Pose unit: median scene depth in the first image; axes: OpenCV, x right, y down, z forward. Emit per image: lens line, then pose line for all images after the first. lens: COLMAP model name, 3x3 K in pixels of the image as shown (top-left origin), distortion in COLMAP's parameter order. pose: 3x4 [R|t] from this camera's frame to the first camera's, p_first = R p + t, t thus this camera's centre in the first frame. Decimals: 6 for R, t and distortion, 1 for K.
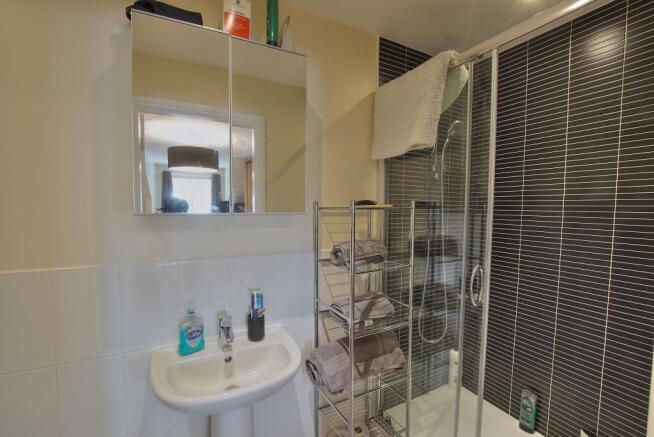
lens RADIAL K [[294.6, 0, 332.6], [0, 294.6, 219.5], [0, 0, 1]] dist [-0.002146, 0.000159]
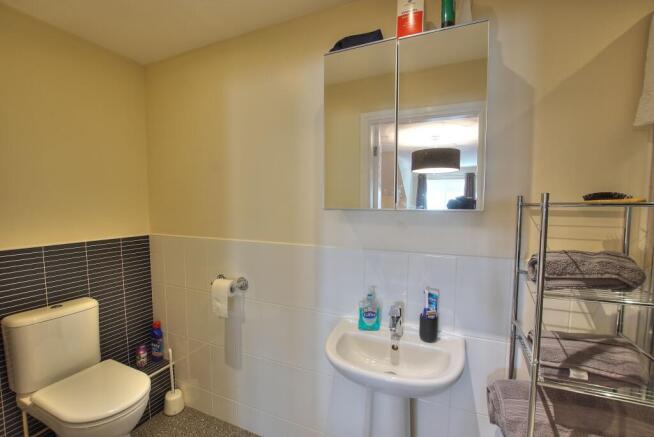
lens RADIAL K [[294.6, 0, 333.8], [0, 294.6, 222.3], [0, 0, 1]] dist [-0.002146, 0.000159]
pose [[0.624624, 0.040005, -0.779901, 0.281754], [-0.029823, 0.999180, 0.027367, 0.001660], [0.780356, 0.006165, 0.625305, 0.143103]]
